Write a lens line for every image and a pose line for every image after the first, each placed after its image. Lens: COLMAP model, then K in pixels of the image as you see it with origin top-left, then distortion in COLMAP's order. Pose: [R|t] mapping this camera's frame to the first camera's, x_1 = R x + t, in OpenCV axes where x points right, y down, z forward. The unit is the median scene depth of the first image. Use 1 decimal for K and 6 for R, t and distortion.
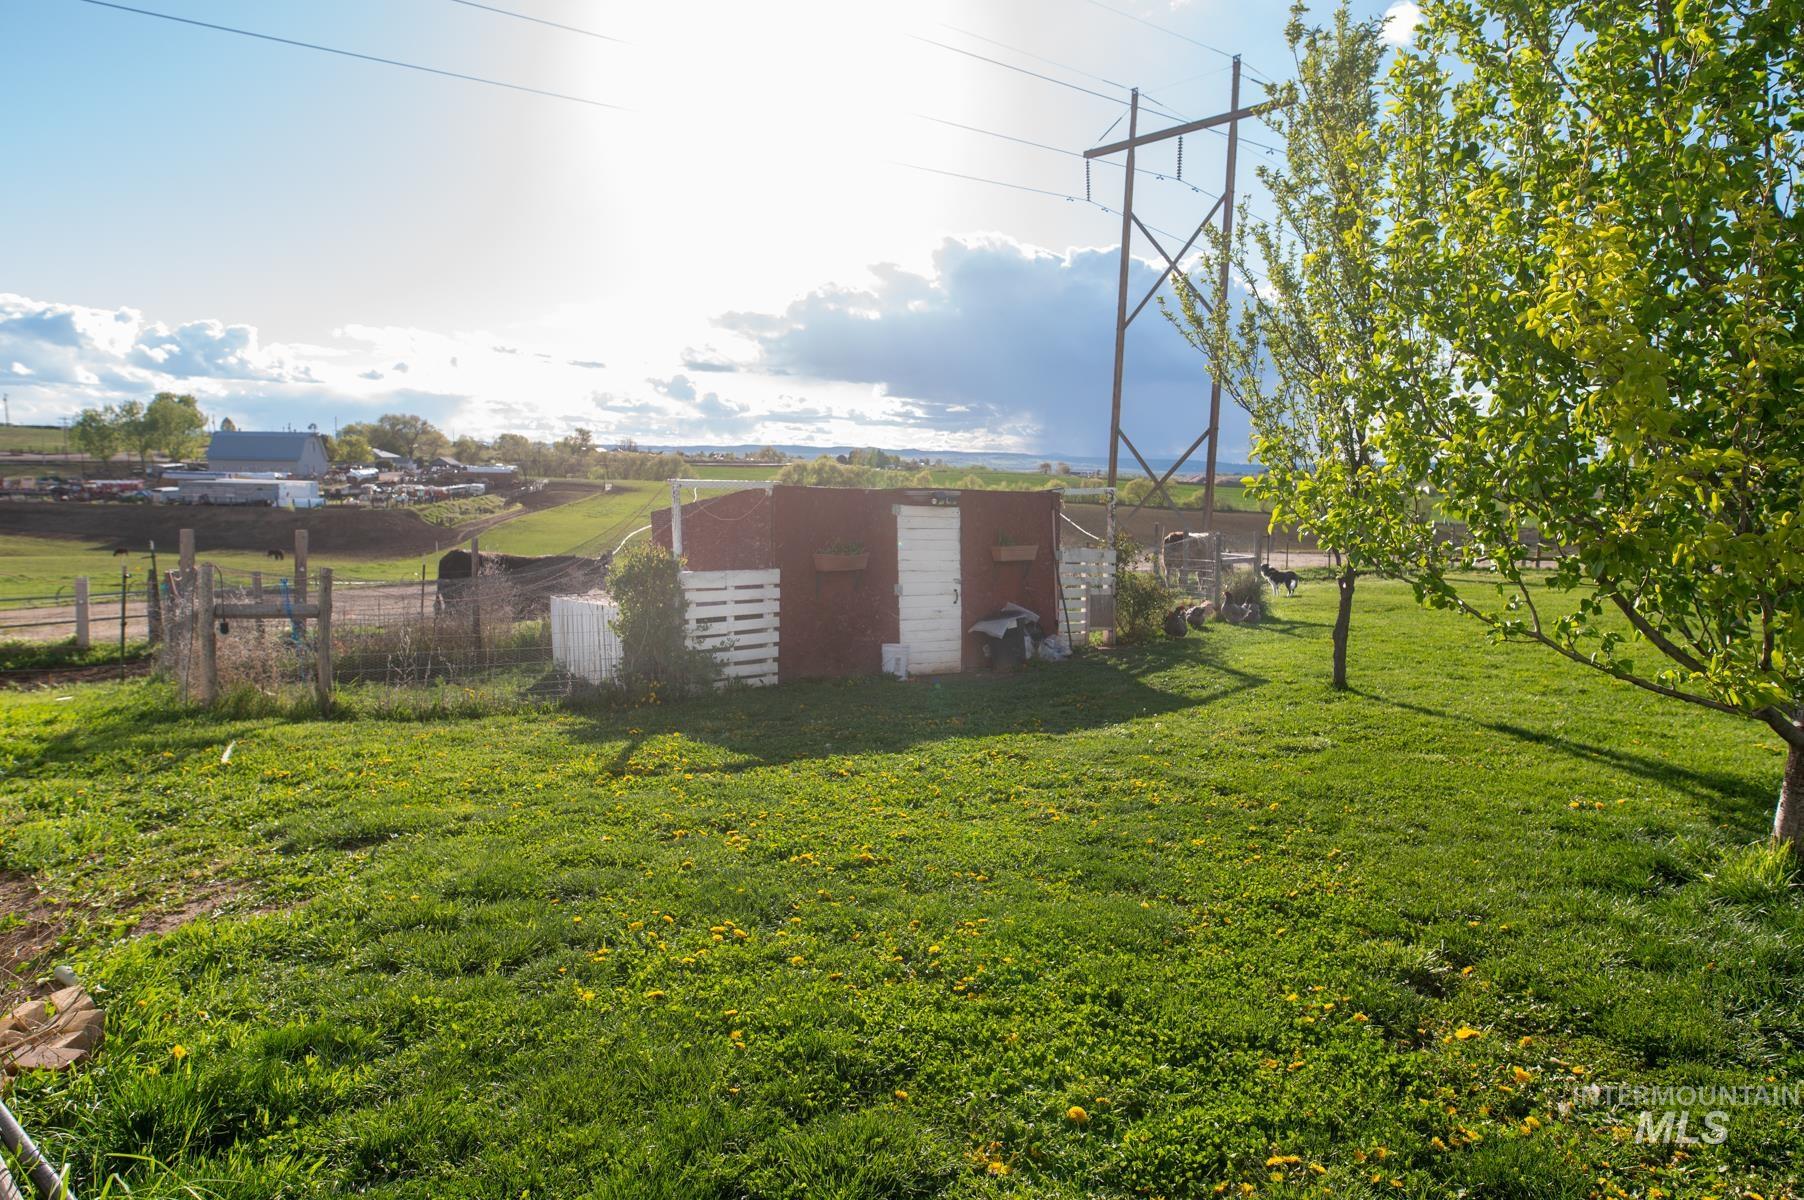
lens RADIAL K [[1041.6, 0, 909.0], [0, 1041.6, 595.9], [0, 0, 1]] dist [-0.020719, 0.000435]
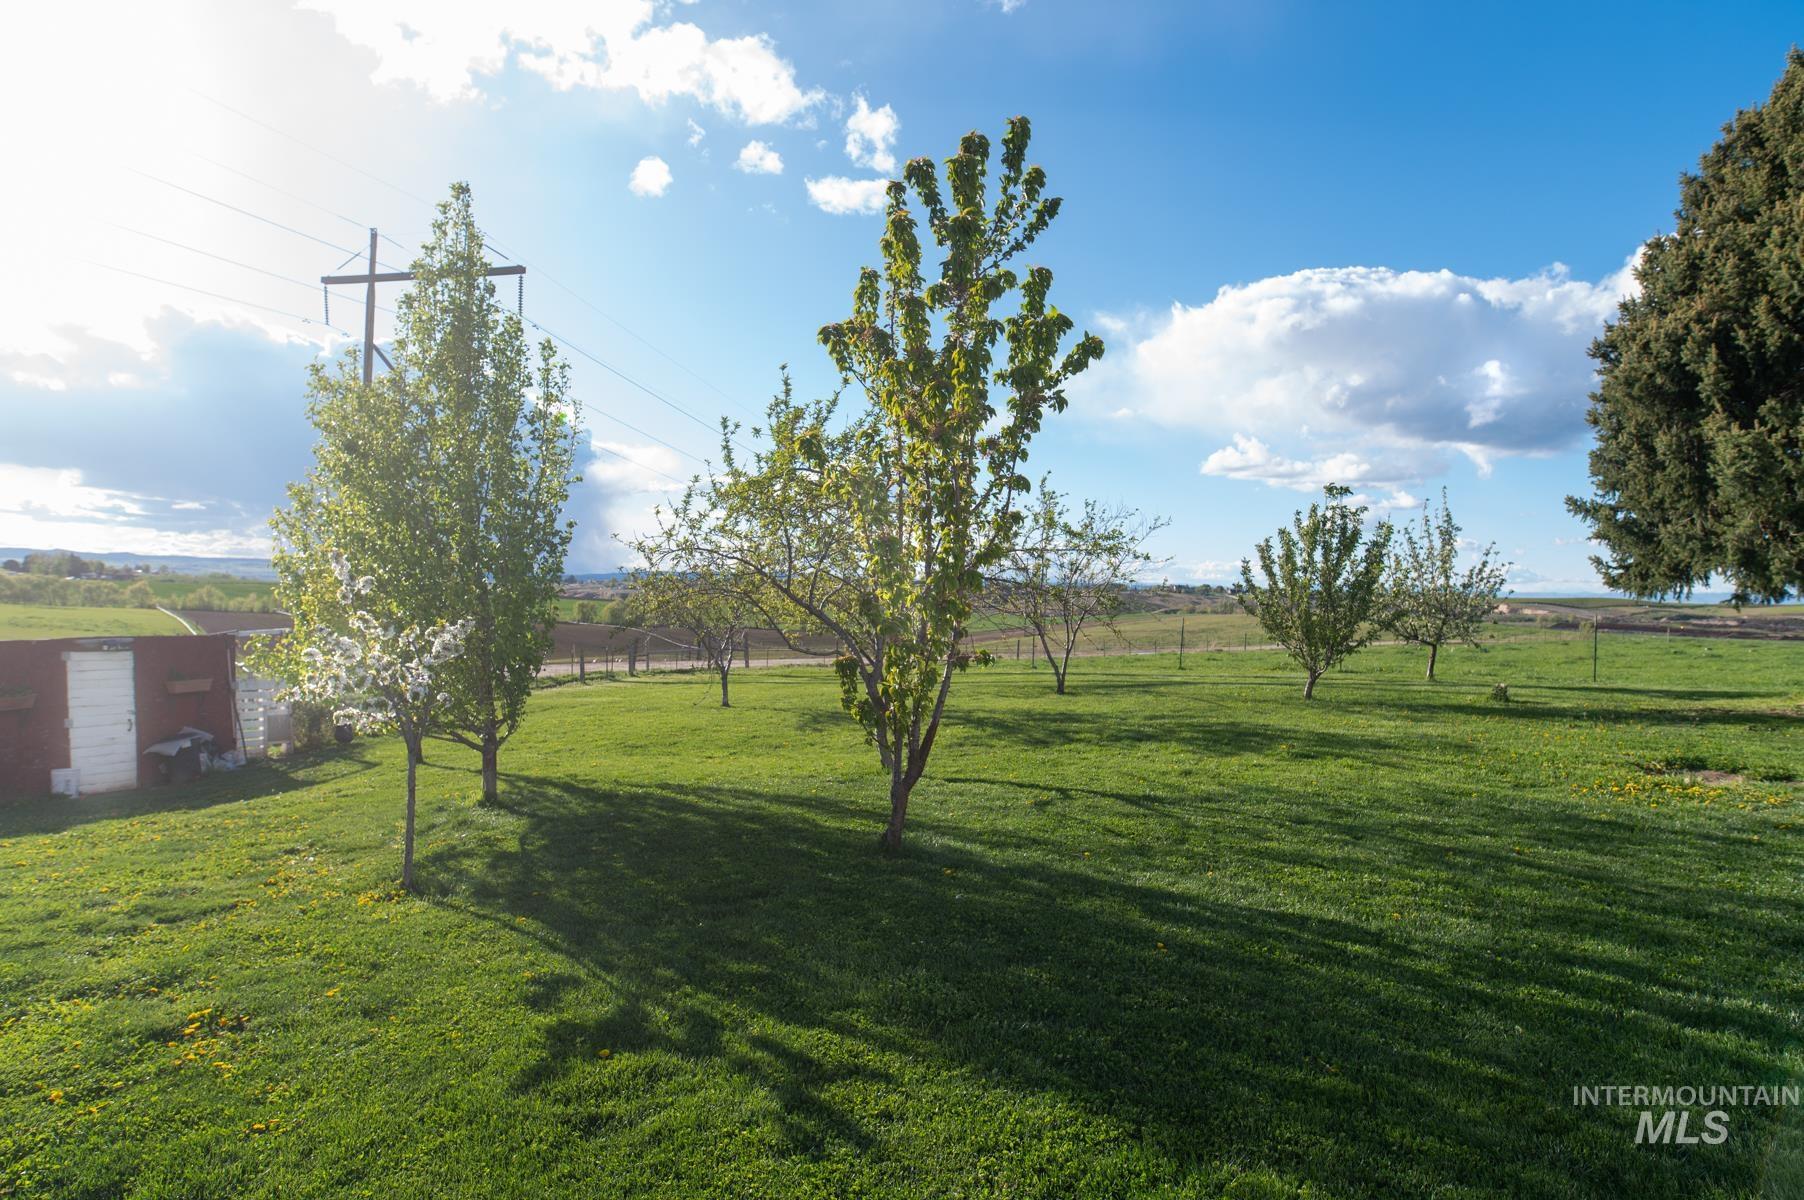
lens RADIAL K [[1041.6, 0, 909.0], [0, 1041.6, 595.9], [0, 0, 1]] dist [-0.020719, 0.000435]
pose [[0.792878, -0.005542, 0.609355, 0.033947], [0.069190, 0.994311, -0.080985, 0.010400], [-0.605440, 0.106372, 0.788751, -0.482268]]
